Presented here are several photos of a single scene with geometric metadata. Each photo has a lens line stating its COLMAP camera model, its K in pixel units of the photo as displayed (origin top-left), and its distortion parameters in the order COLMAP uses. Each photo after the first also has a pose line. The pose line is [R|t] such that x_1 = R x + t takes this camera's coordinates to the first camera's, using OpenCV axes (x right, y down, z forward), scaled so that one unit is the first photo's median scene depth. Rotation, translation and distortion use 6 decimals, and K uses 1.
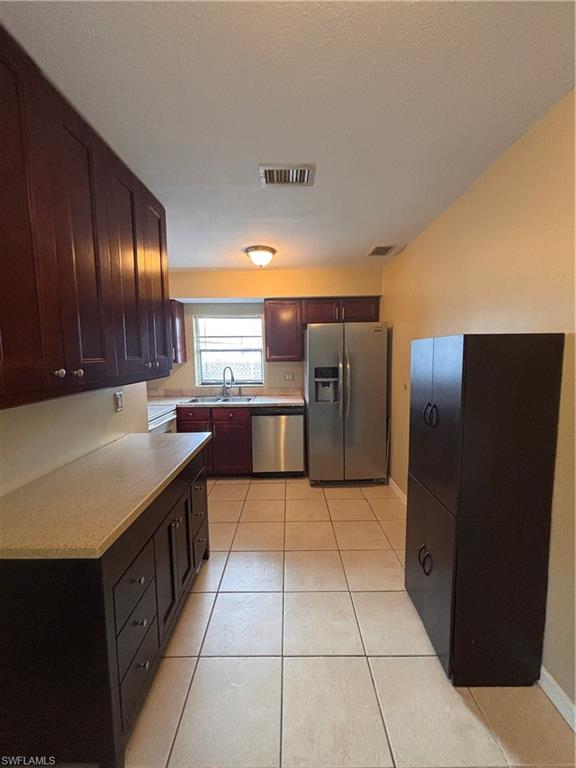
lens RADIAL K [[309.2, 0, 290.3], [0, 309.2, 383.8], [0, 0, 1]] dist [0.001468, 0.000024]
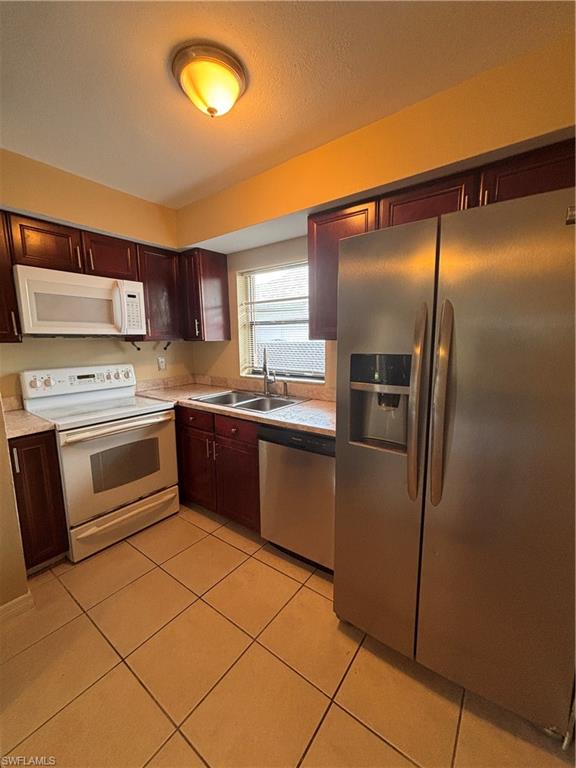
lens RADIAL K [[309.2, 0, 285.0], [0, 309.2, 385.4], [0, 0, 1]] dist [0.001468, 0.000024]
pose [[0.797309, 0.093915, -0.596220, 0.196935], [-0.055106, 0.995021, 0.083042, -0.033267], [0.601051, -0.033355, 0.798515, 0.507989]]
